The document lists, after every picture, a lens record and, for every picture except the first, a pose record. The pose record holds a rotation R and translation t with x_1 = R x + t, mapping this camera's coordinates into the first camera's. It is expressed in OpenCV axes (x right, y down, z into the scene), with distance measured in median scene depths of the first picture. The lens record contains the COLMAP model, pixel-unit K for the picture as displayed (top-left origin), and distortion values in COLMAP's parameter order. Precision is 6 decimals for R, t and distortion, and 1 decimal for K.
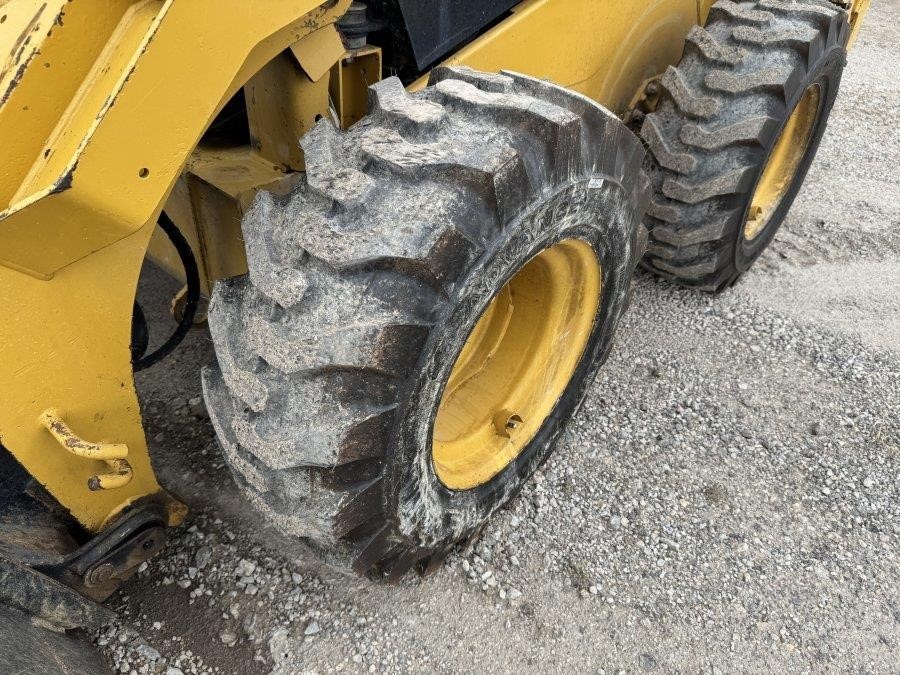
lens RADIAL K [[632.9, 0, 446.8], [0, 632.9, 333.2], [0, 0, 1]] dist [0.049691, -0.061792]
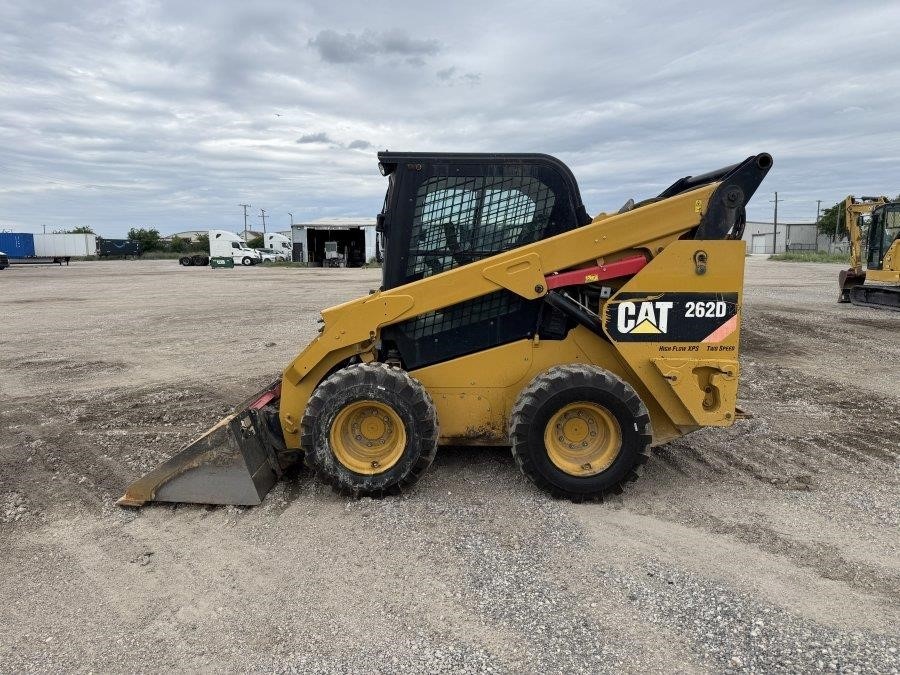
lens RADIAL K [[629.5, 0, 446.8], [0, 629.5, 340.0], [0, 0, 1]] dist [0.079740, -0.114587]
pose [[0.645547, 0.050096, -0.762076, 3.332074], [-0.431686, 0.847084, -0.309993, 0.538844], [0.630013, 0.529093, 0.568458, -1.136787]]
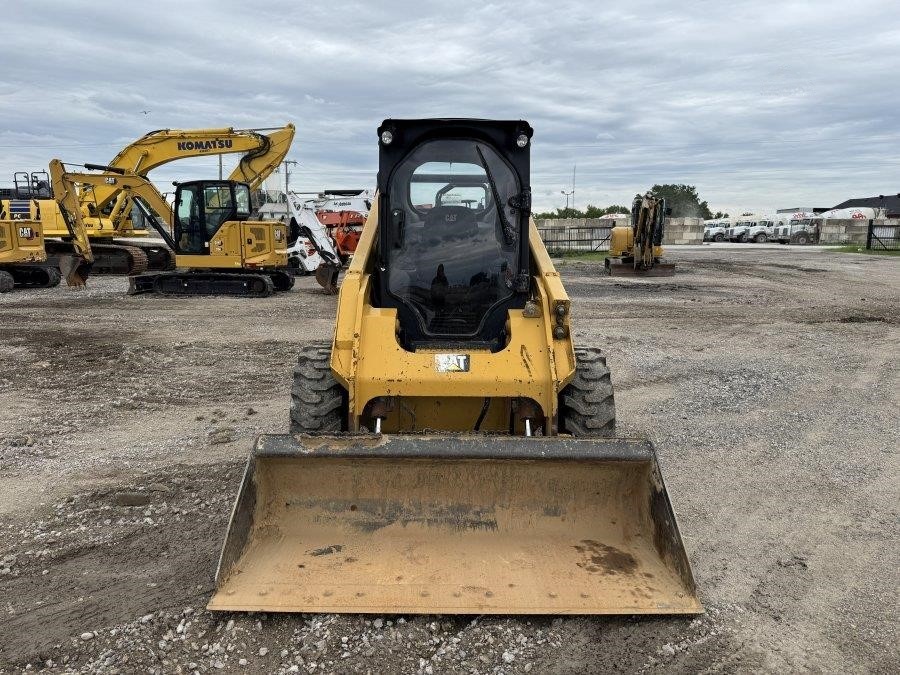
lens RADIAL K [[629.5, 0, 446.8], [0, 629.5, 340.0], [0, 0, 1]] dist [0.079740, -0.114587]
pose [[0.746817, -0.154737, 0.646778, -3.077560], [0.427923, 0.856280, -0.289251, 0.411420], [-0.509065, 0.492788, 0.705700, -1.485839]]
